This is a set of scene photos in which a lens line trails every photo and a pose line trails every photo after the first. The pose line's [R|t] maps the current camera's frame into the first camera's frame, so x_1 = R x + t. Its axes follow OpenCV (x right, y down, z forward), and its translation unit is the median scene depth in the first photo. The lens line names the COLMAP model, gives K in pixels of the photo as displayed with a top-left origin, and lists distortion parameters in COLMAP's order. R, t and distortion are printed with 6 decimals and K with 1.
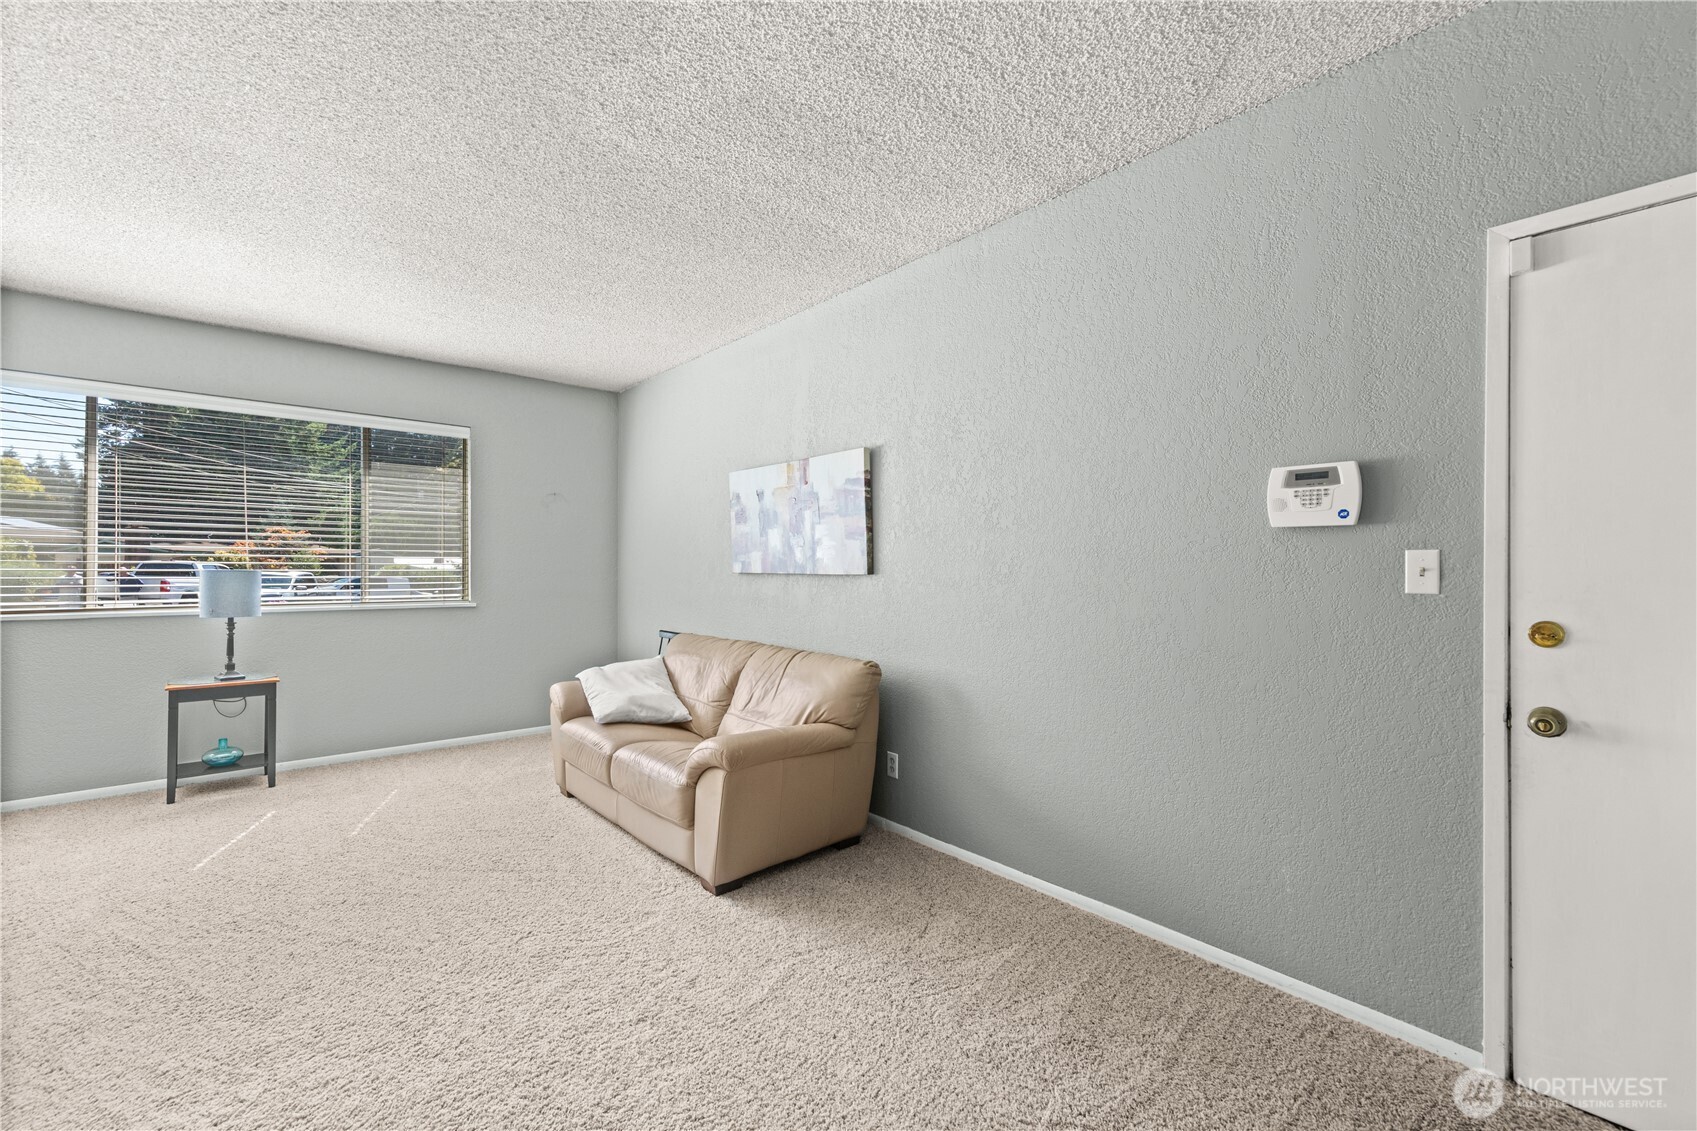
lens RADIAL K [[727.9, 0, 848.5], [0, 727.9, 565.5], [0, 0, 1]] dist [0.008300, 0.000397]
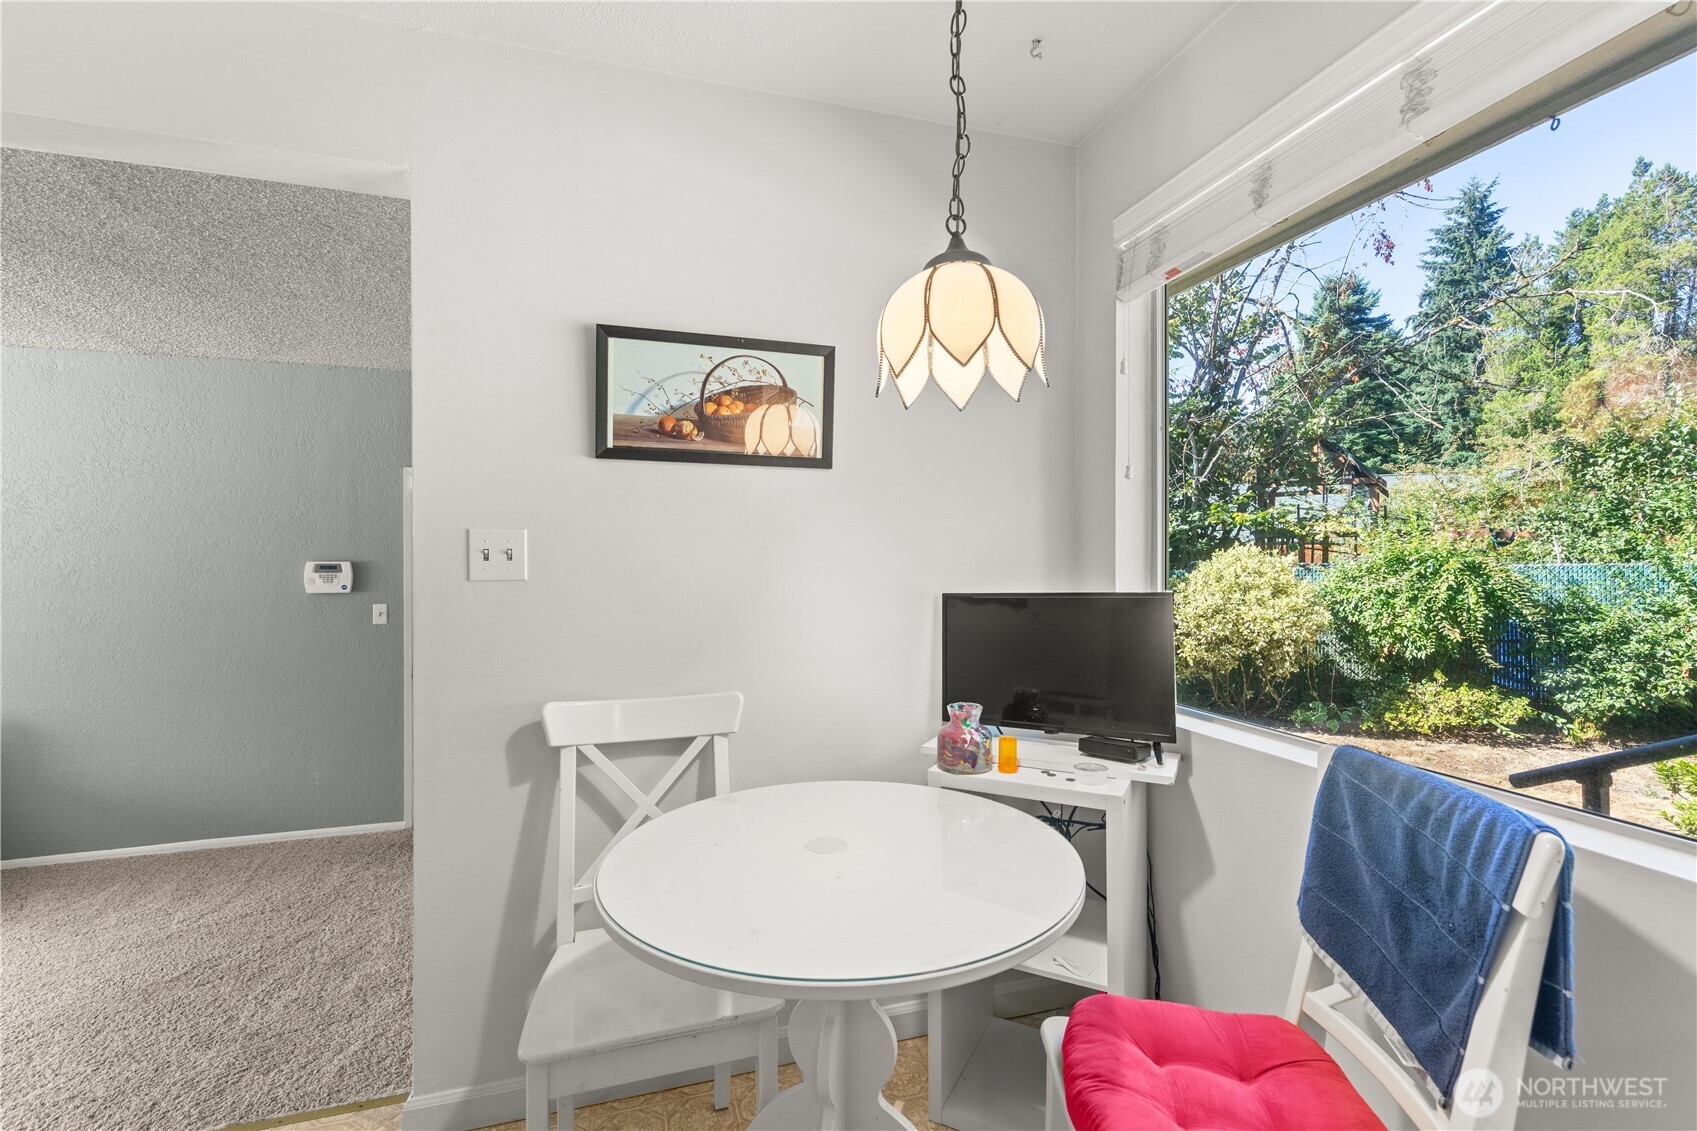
lens RADIAL K [[736.5, 0, 848.4], [0, 736.5, 561.0], [0, 0, 1]] dist [0.001625, 0.000399]
pose [[0.412759, -0.000350, 0.910840, -0.490997], [0.009543, 0.999947, -0.003940, -0.097163], [-0.910790, 0.010319, 0.412740, -0.901980]]
